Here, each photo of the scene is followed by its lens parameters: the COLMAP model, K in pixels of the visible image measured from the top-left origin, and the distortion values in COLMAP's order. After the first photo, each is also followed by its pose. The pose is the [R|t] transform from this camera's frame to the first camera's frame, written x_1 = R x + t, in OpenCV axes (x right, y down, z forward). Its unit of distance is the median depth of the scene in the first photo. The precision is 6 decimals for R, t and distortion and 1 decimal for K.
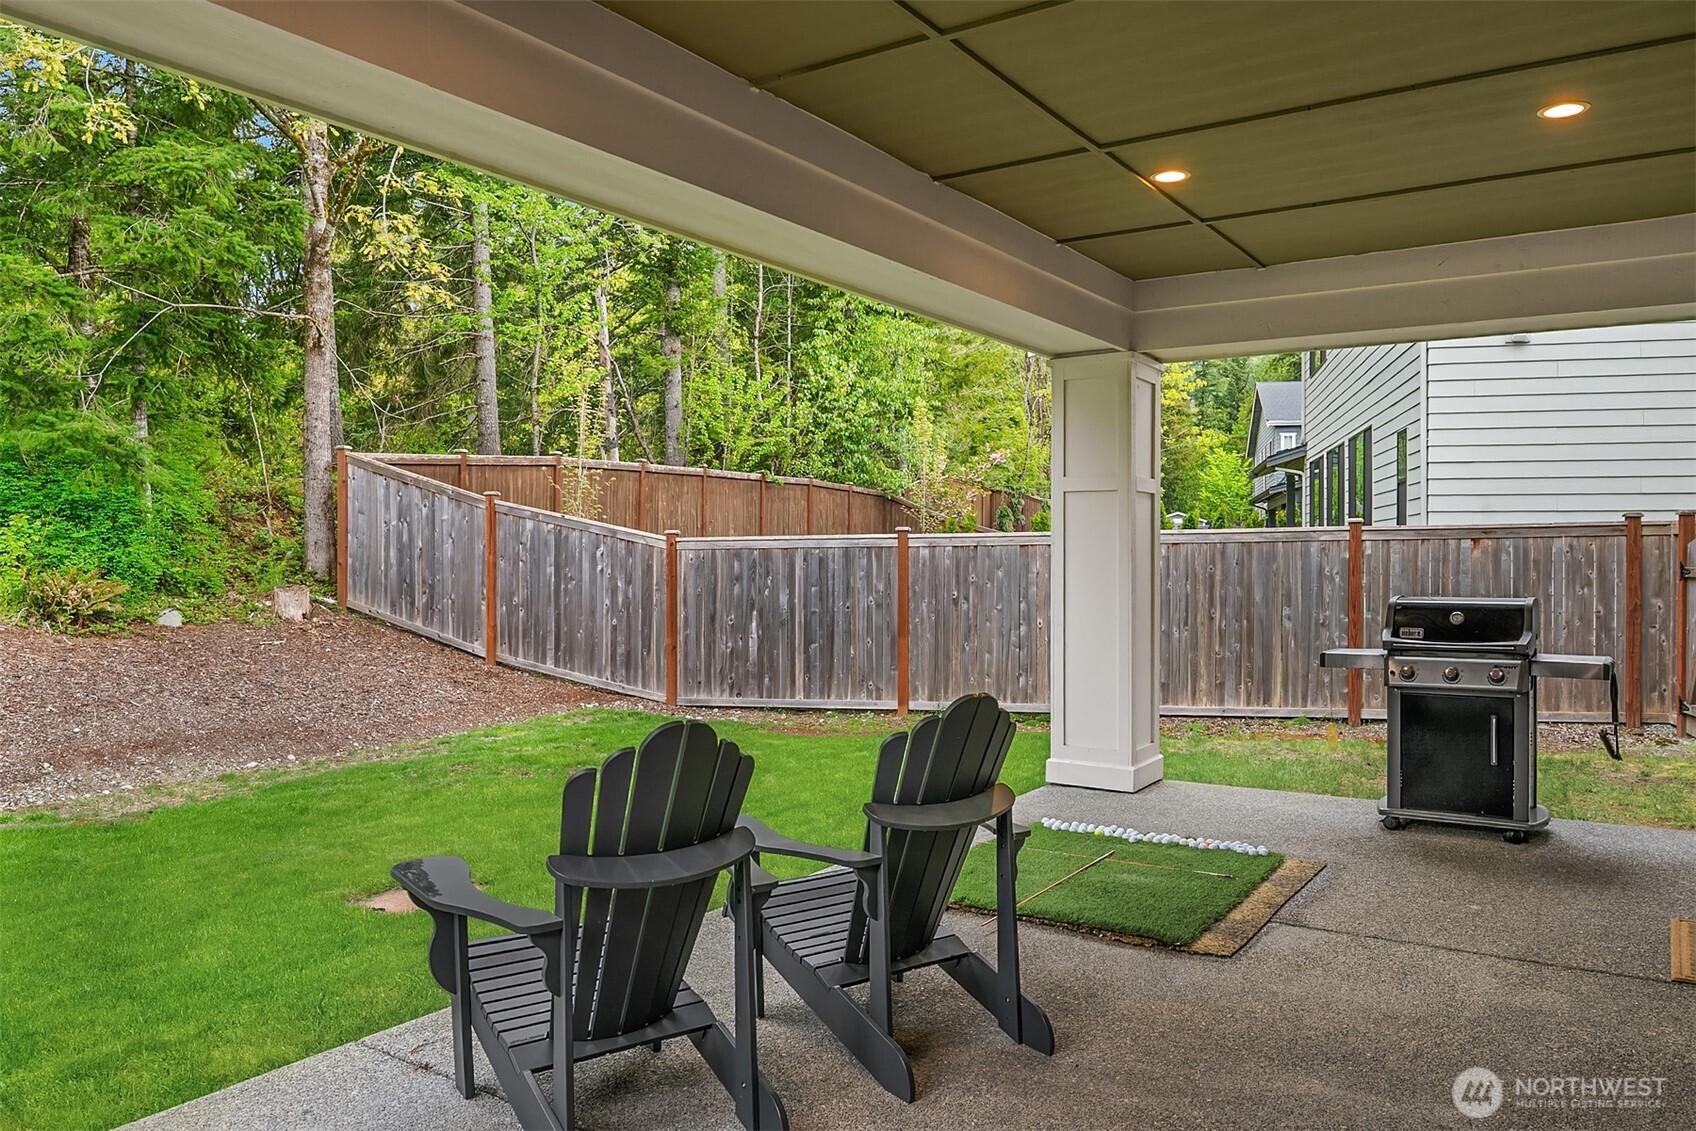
lens RADIAL K [[1182.6, 0, 865.5], [0, 1182.6, 566.2], [0, 0, 1]] dist [-0.011364, -0.000691]
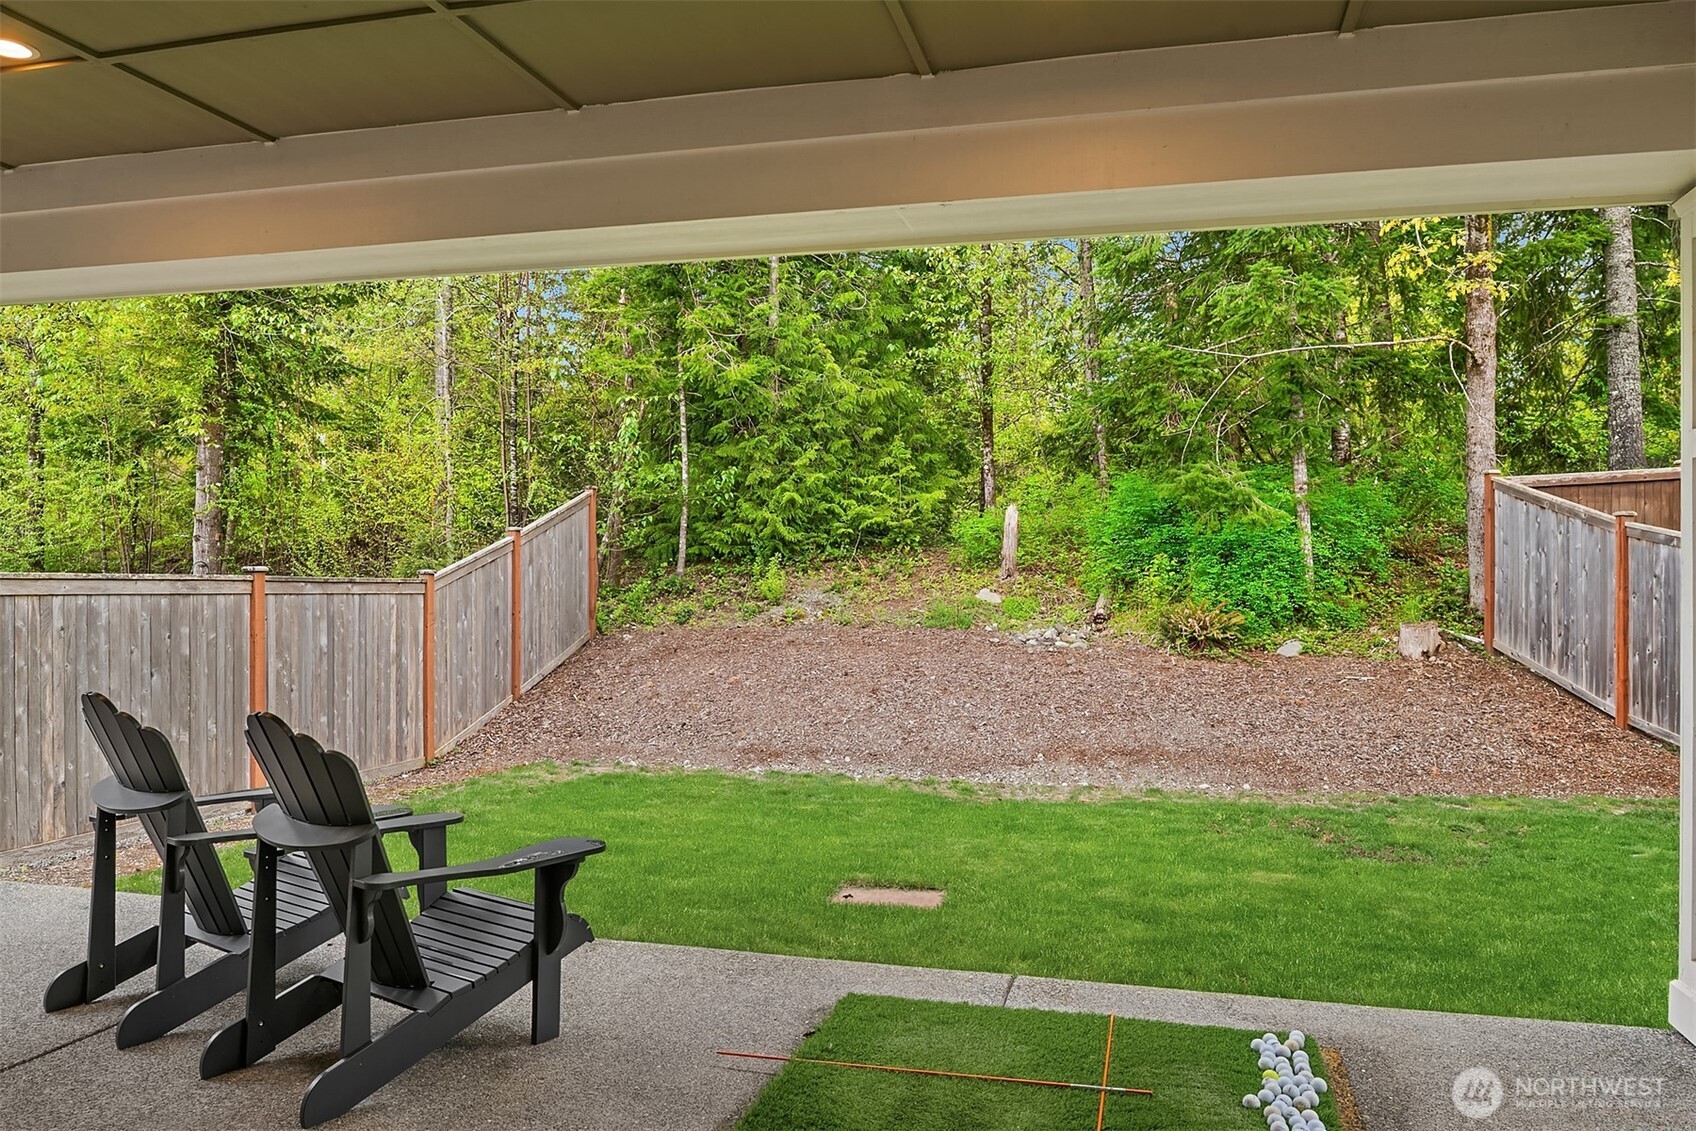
lens RADIAL K [[1182.6, 0, 857.9], [0, 1182.6, 596.1], [0, 0, 1]] dist [-0.011364, -0.000691]
pose [[0.351423, 0.008475, -0.936178, 0.246977], [-0.016754, 0.999856, 0.002762, 0.000630], [0.936067, 0.014714, 0.351515, 0.233640]]
